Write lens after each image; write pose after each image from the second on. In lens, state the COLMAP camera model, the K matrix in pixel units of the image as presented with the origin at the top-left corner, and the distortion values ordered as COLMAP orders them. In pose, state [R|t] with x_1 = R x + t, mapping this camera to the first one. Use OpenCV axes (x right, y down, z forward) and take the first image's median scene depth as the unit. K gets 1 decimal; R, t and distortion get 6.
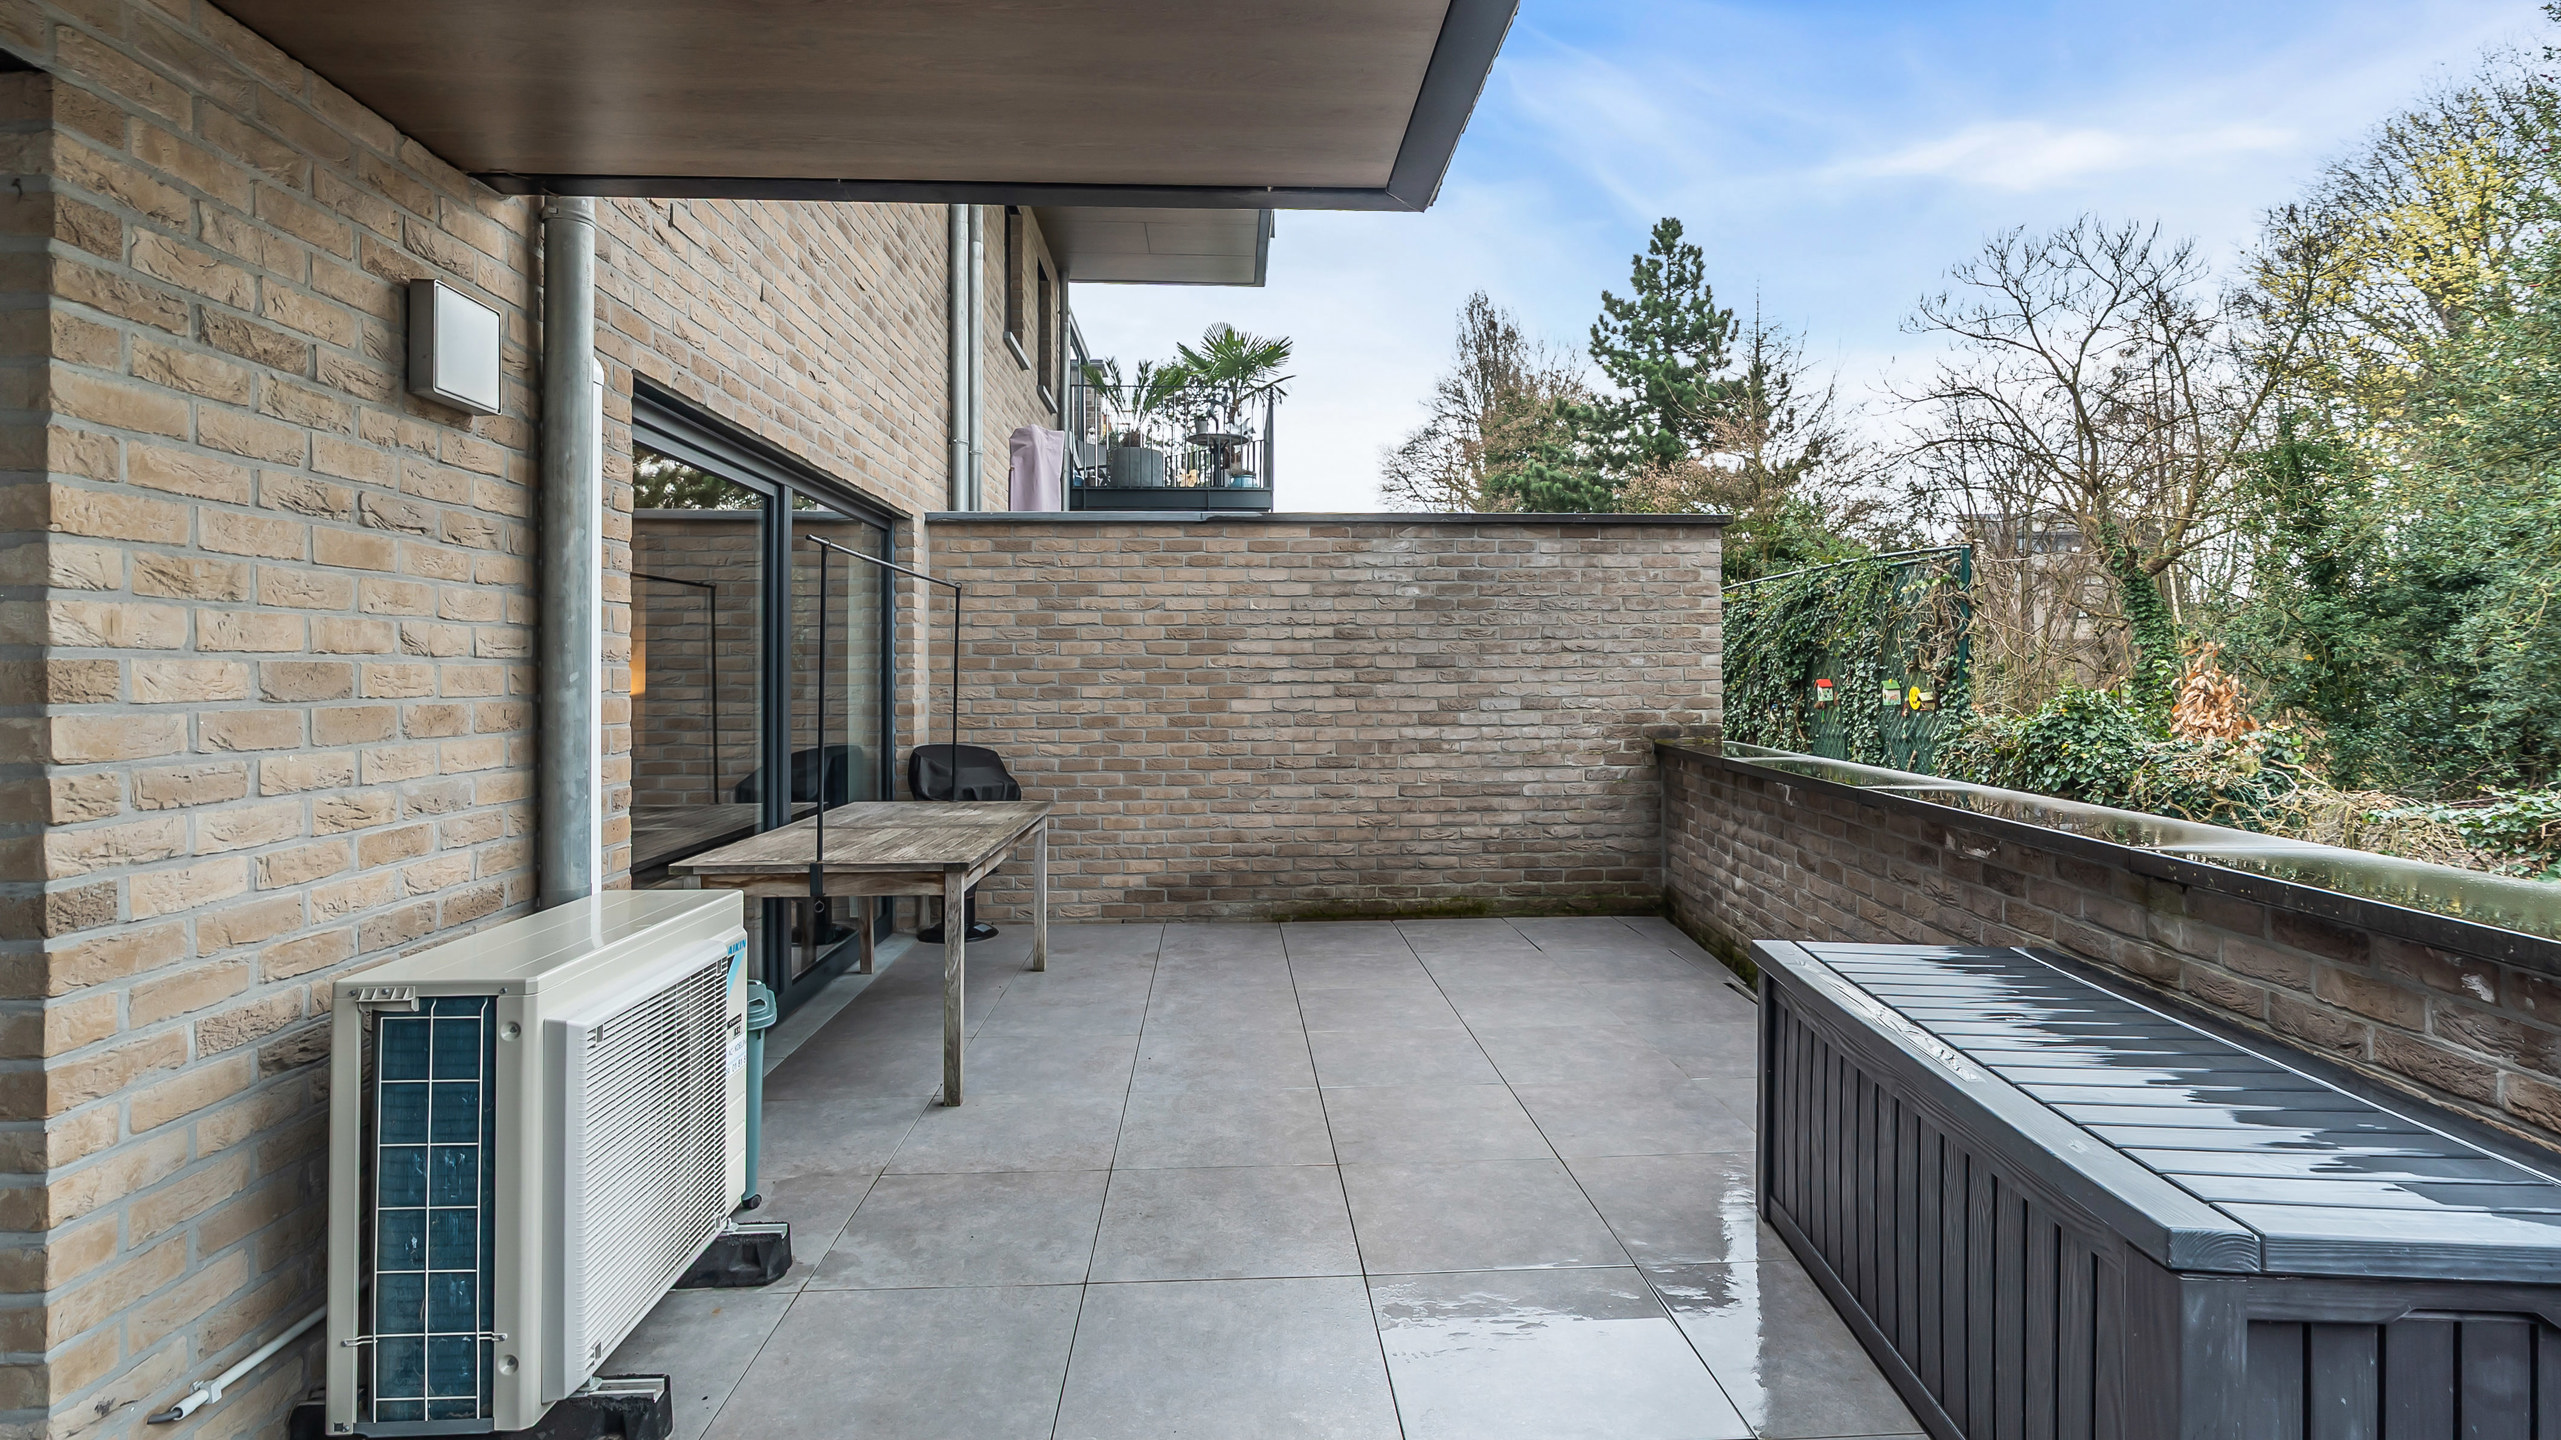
lens RADIAL K [[1168.8, 0, 1271.1], [0, 1168.8, 712.4], [0, 0, 1]] dist [-0.003059, 0.000407]
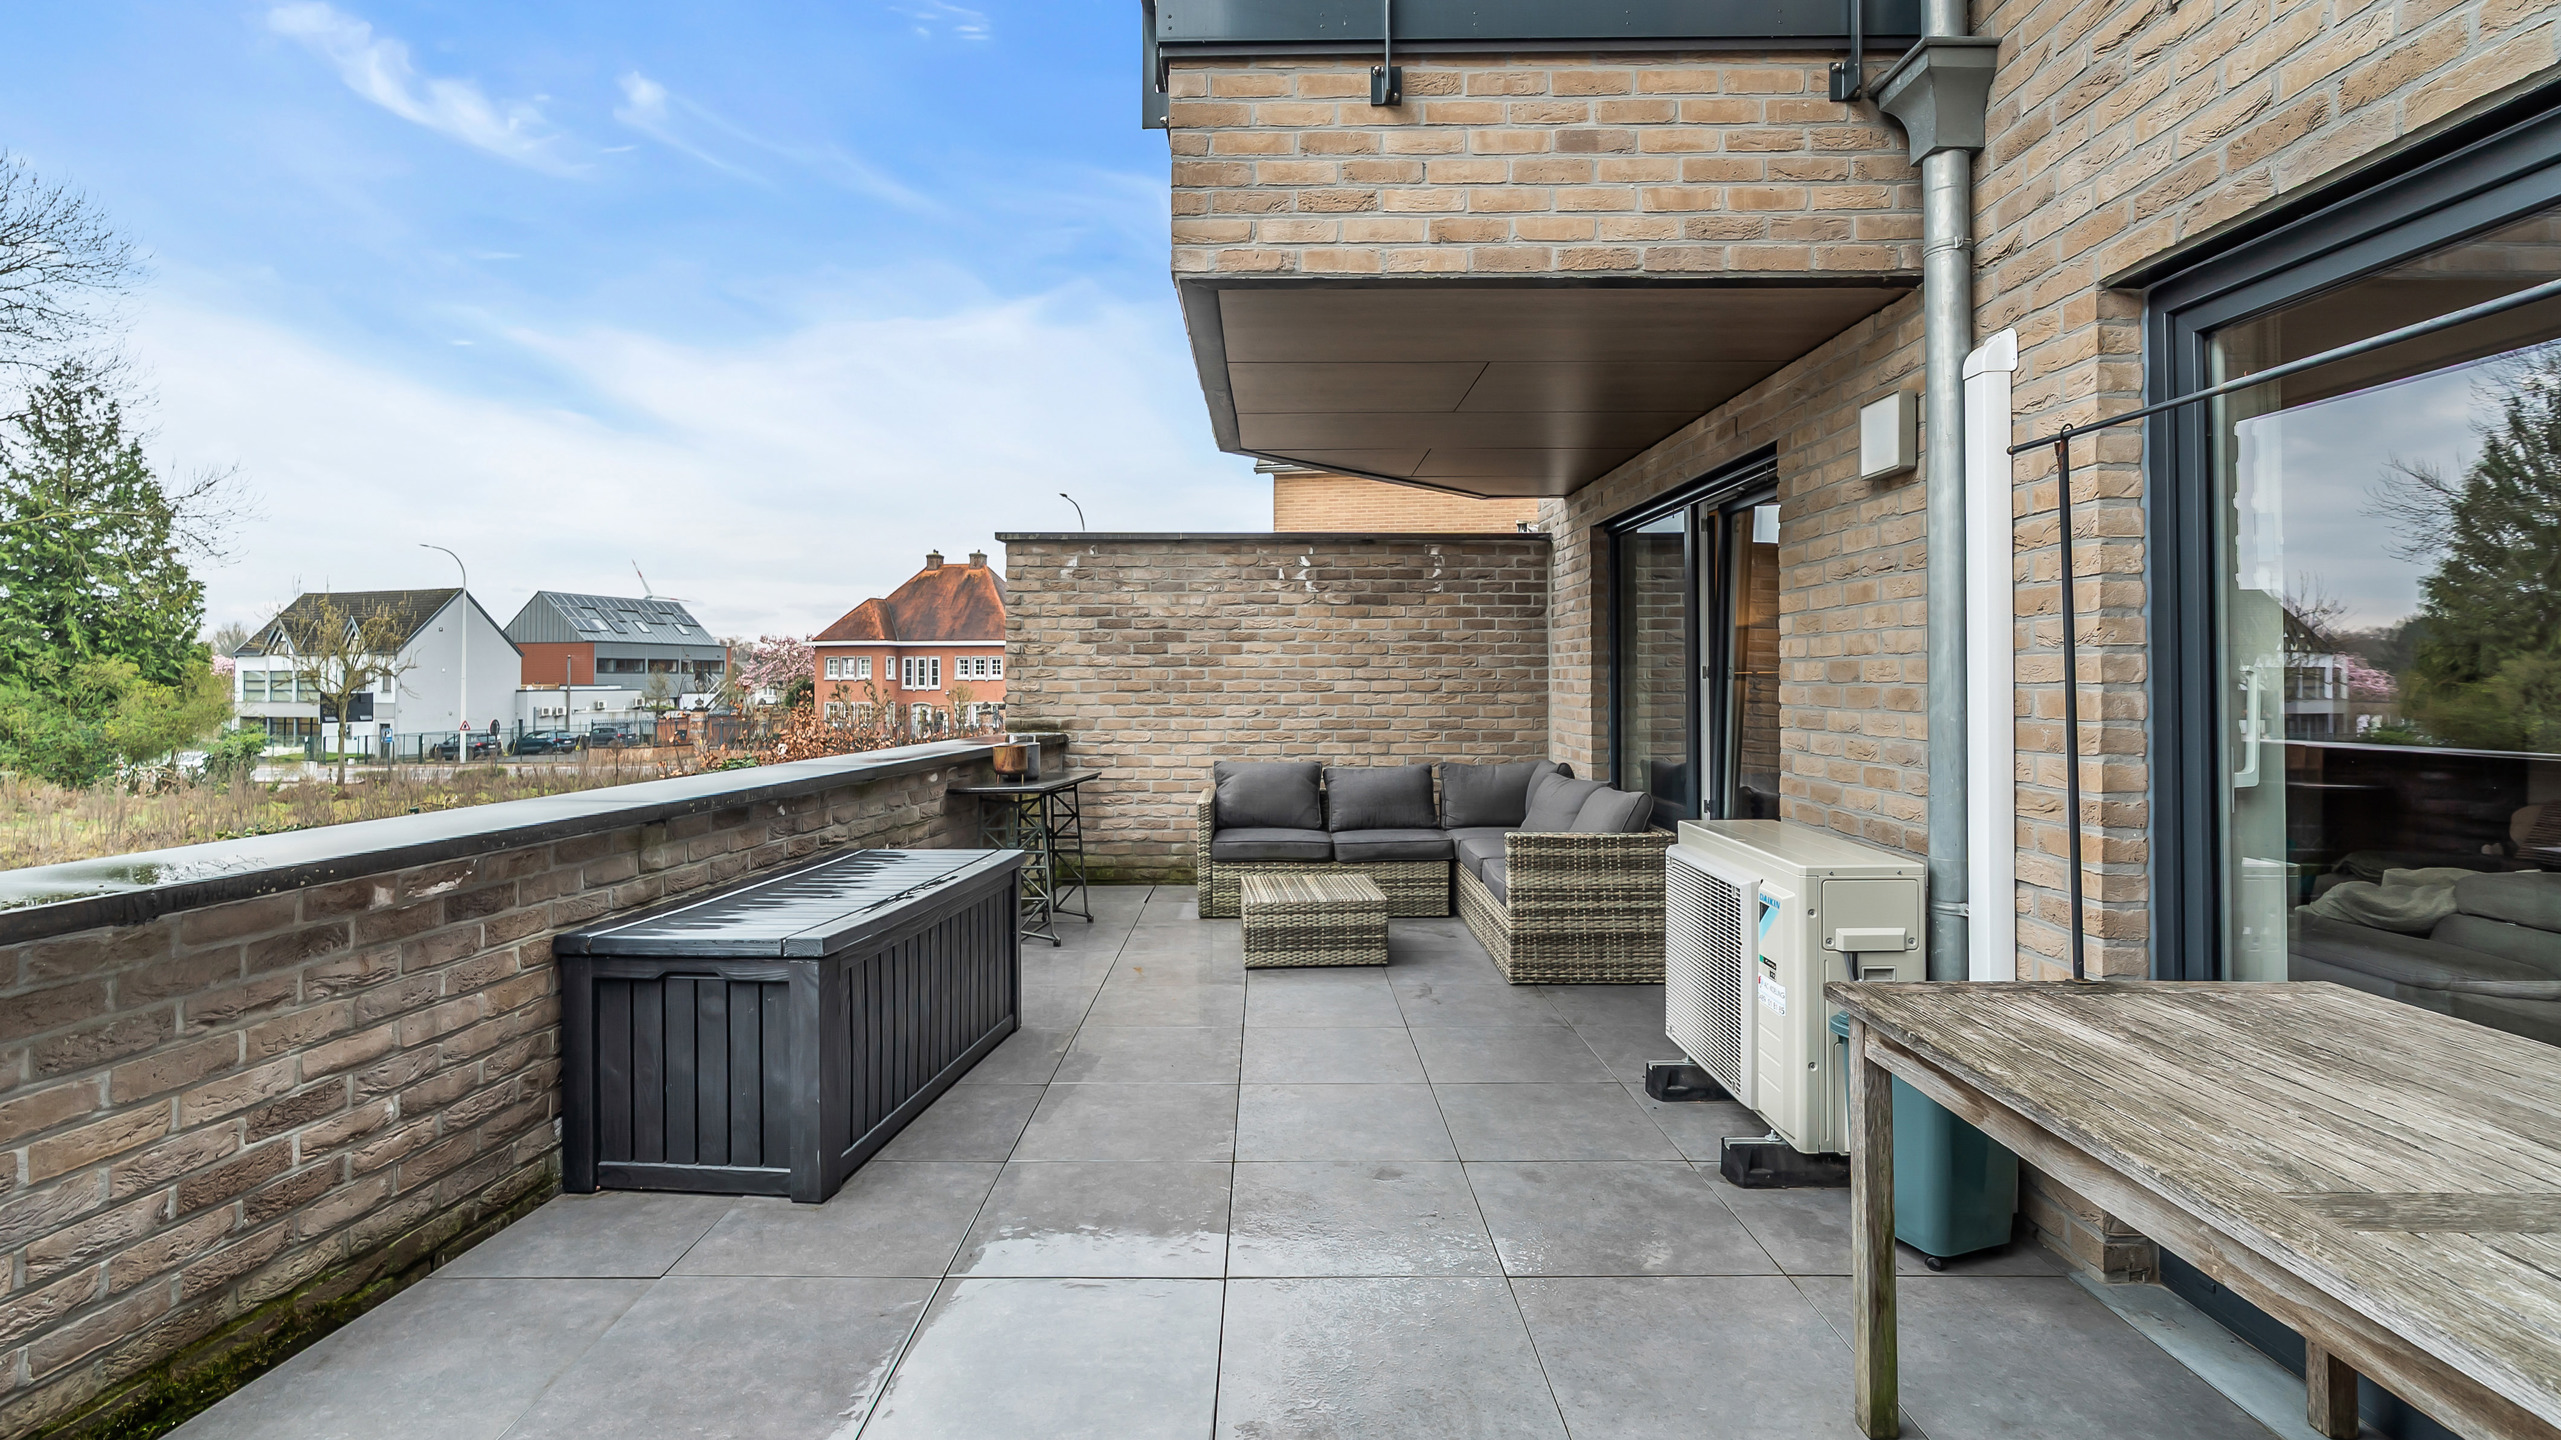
lens RADIAL K [[1168.8, 0, 1271.1], [0, 1168.8, 712.4], [0, 0, 1]] dist [-0.003059, 0.000407]
pose [[-0.999213, 0.003169, 0.039548, -0.009802], [0.005483, 0.998270, 0.058542, -0.062577], [-0.039294, 0.058713, -0.997501, 2.376961]]
